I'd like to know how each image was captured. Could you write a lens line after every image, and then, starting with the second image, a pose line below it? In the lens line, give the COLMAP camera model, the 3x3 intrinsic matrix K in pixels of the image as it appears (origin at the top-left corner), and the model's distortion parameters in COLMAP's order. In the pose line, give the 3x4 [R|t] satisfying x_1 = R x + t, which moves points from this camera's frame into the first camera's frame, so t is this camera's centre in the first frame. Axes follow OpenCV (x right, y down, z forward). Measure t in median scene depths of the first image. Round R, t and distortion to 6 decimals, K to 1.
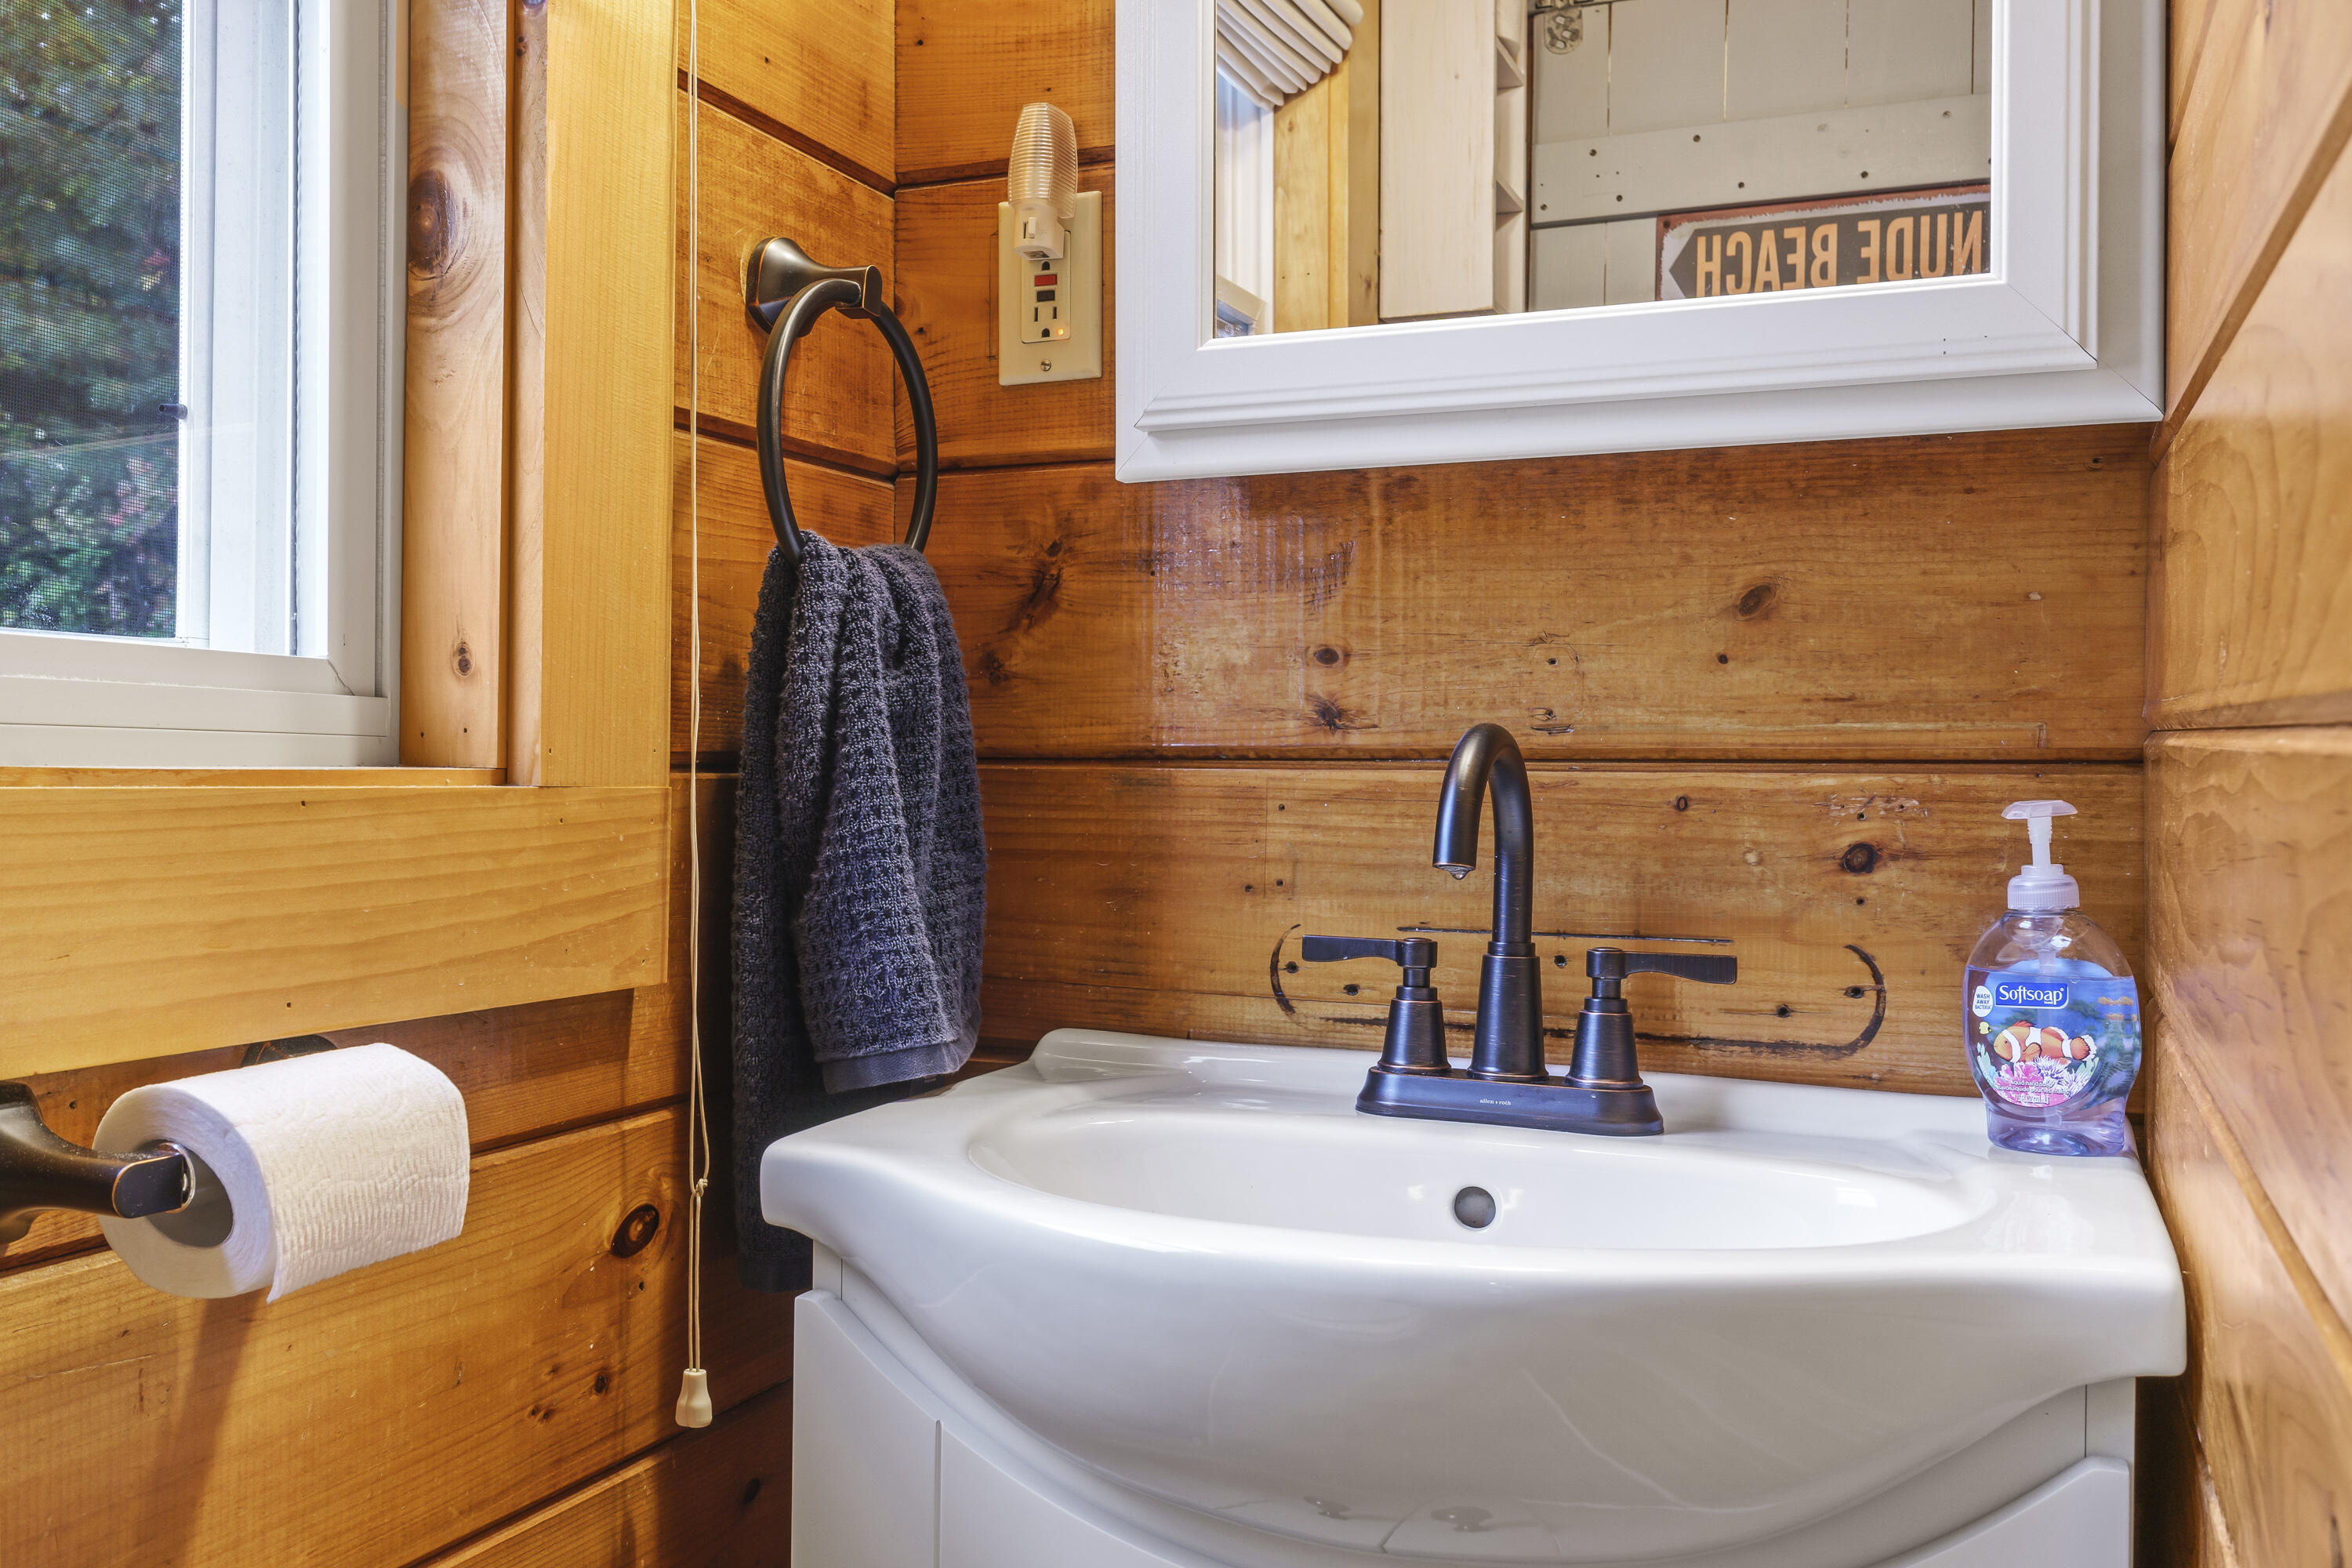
lens RADIAL K [[2005.1, 0, 1176.0], [0, 2005.1, 784.0], [0, 0, 1]] dist [-0.000307, 0.004837]
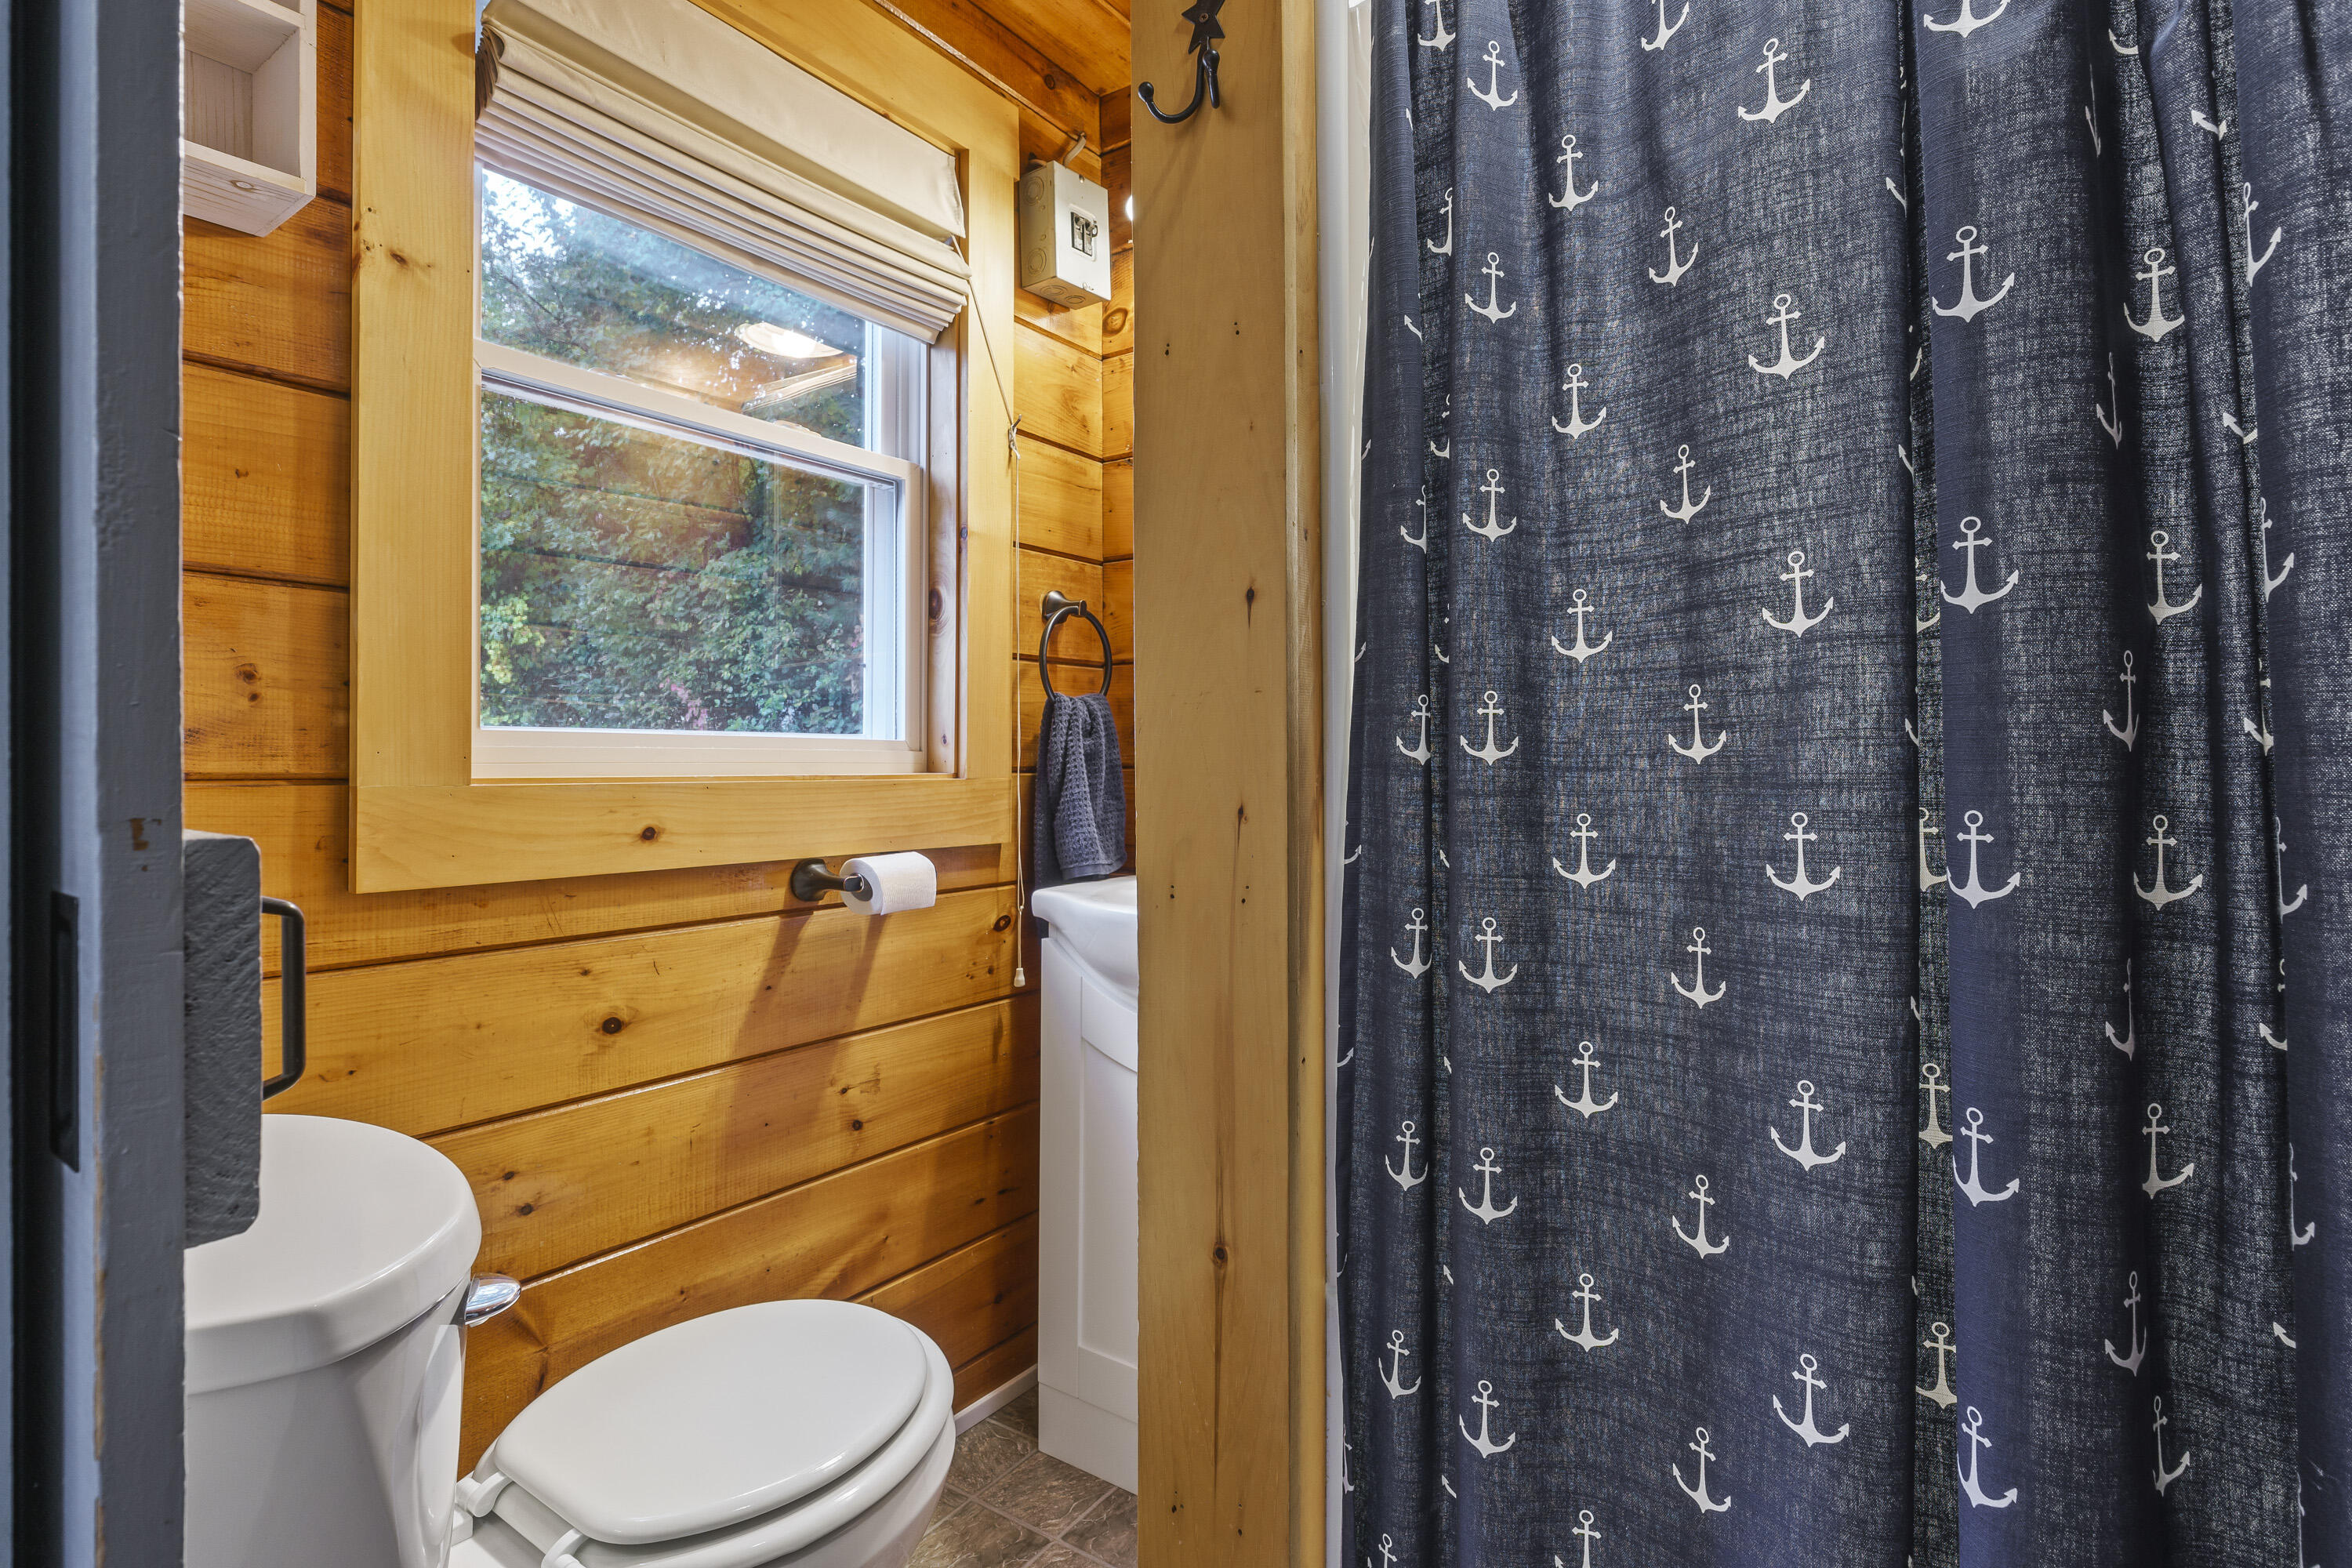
lens RADIAL K [[1147.0, 0, 1170.5], [0, 1147.0, 759.2], [0, 0, 1]] dist [-0.002337, -0.000308]
pose [[0.976311, -0.005742, -0.216294, 0.359456], [0.004294, 0.999965, -0.007164, -0.014084], [0.216328, 0.006065, 0.976302, -0.652157]]
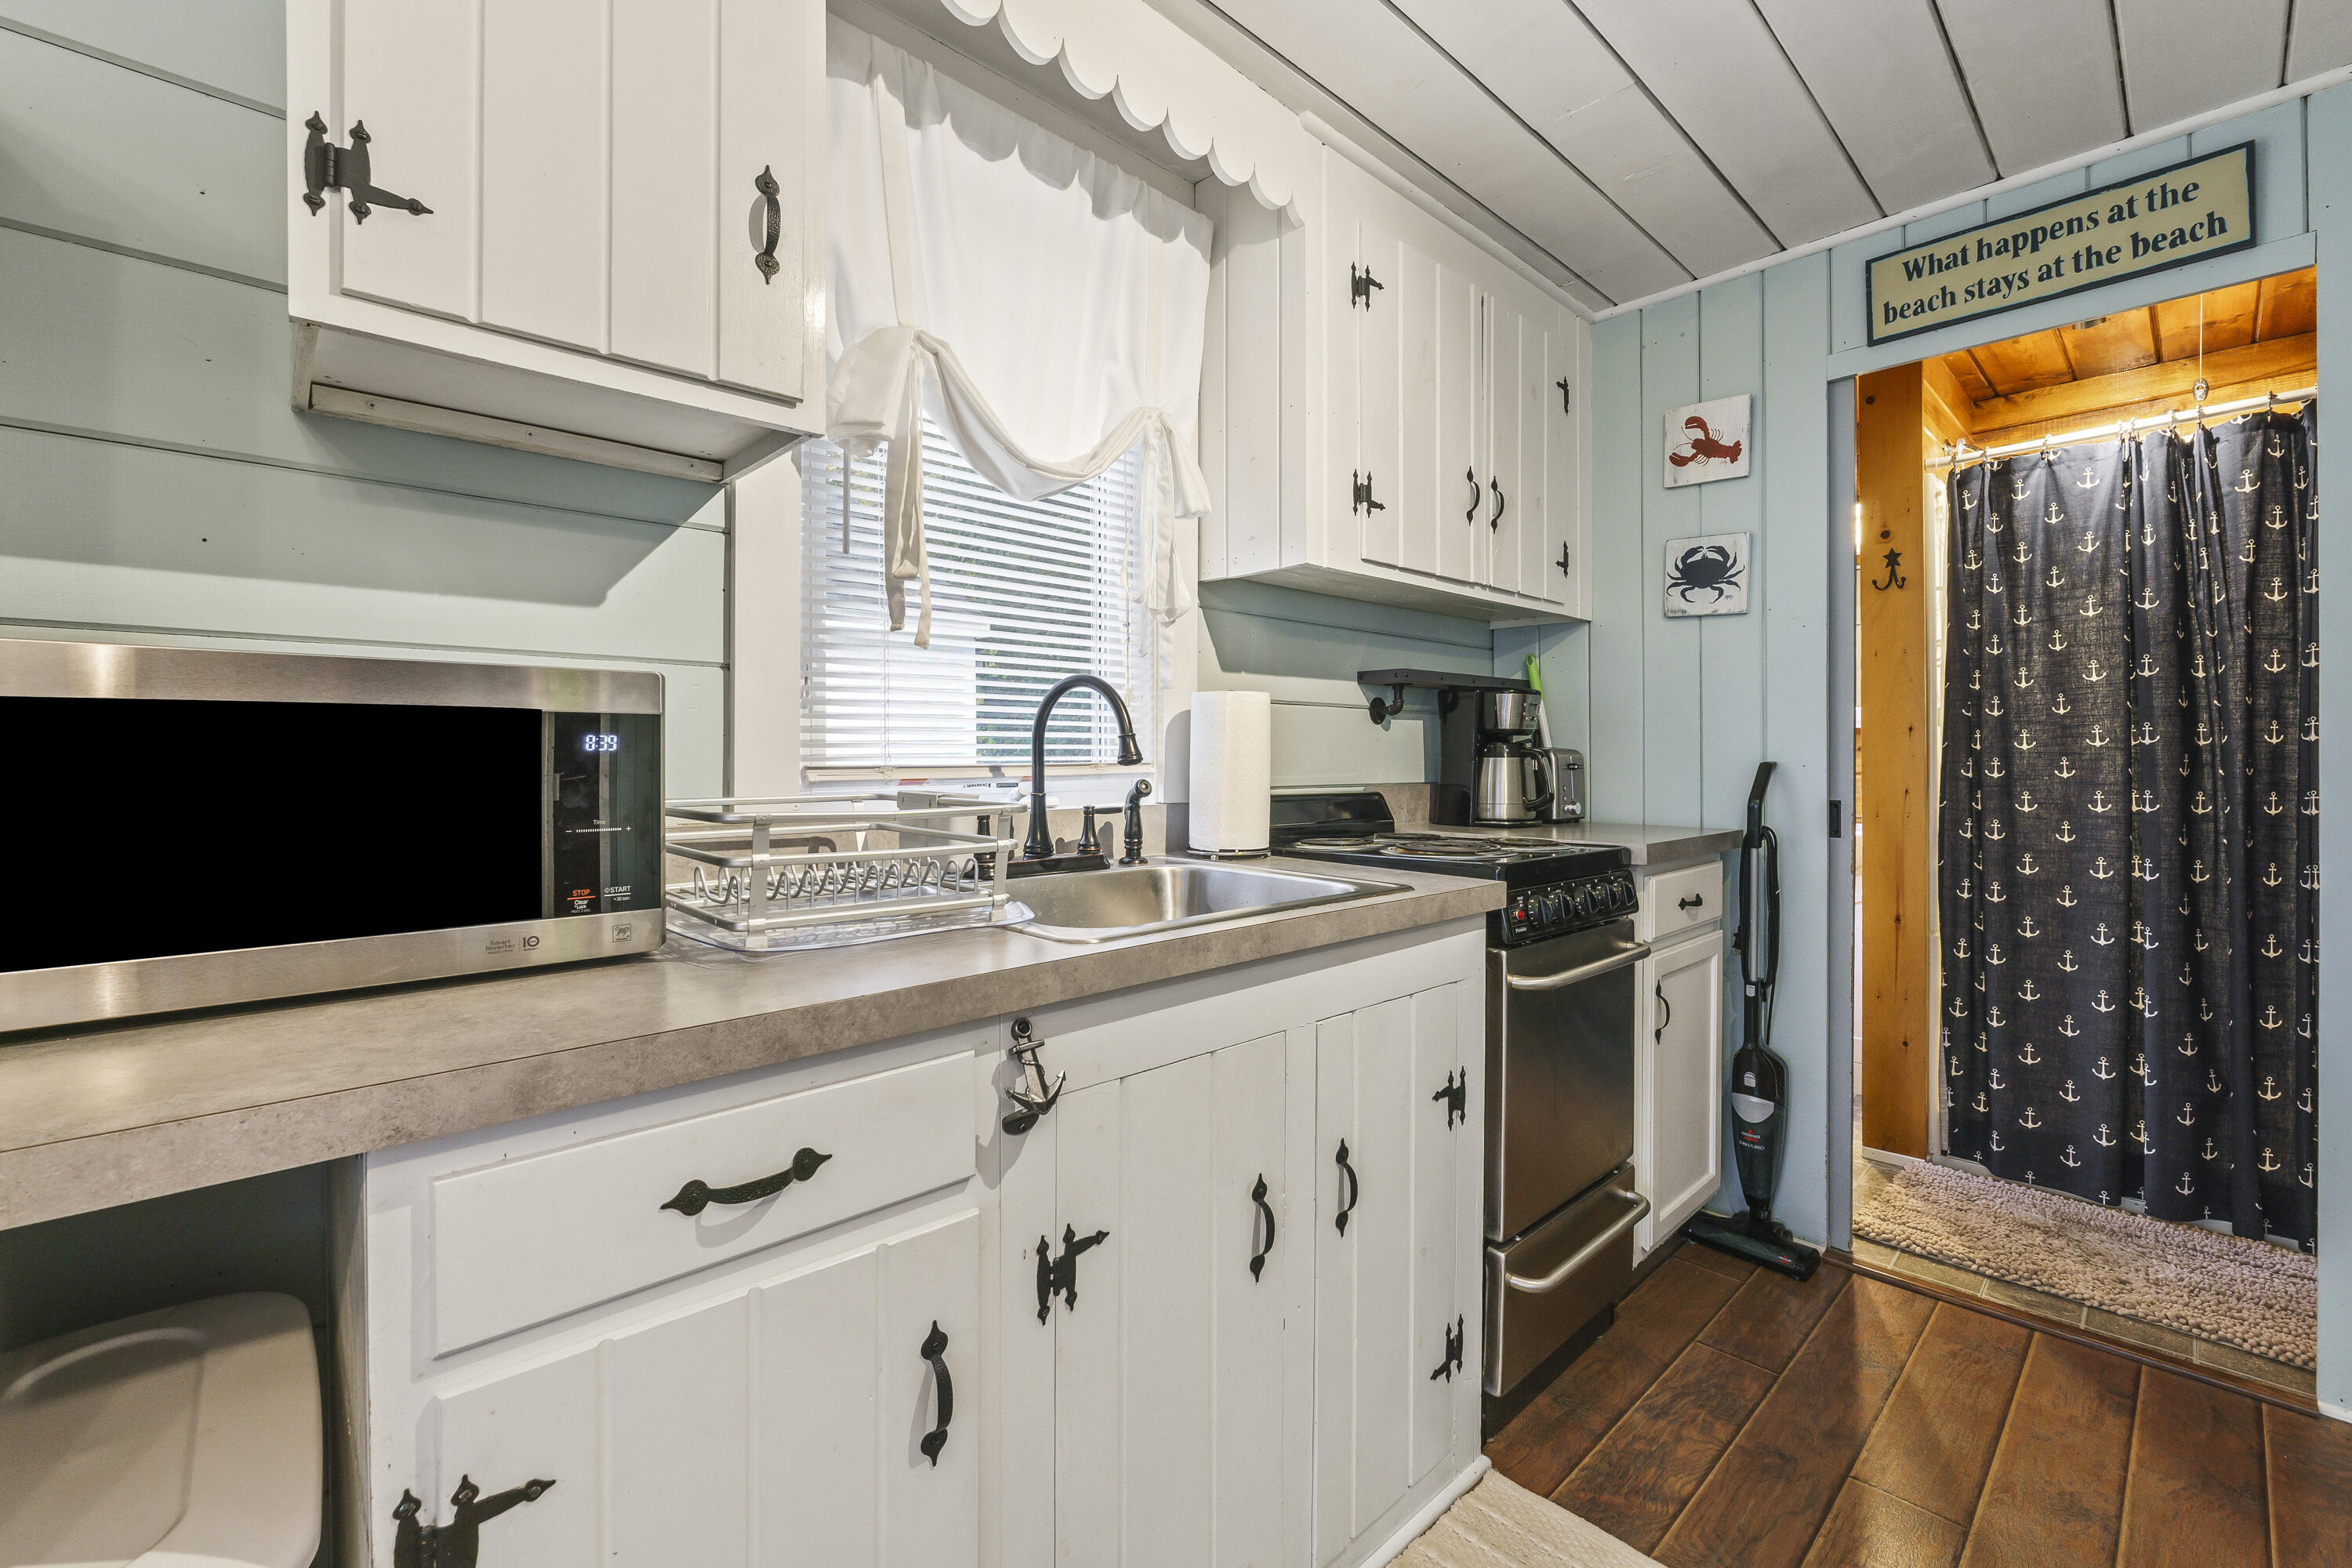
lens RADIAL K [[979.8, 0, 1177.5], [0, 979.8, 760.8], [0, 0, 1]] dist [-0.008261, 0.000562]
pose [[0.916504, -0.006817, -0.399968, -1.392941], [0.006766, 0.999976, -0.001540, -0.125622], [0.399969, -0.001295, 0.916528, -5.217615]]
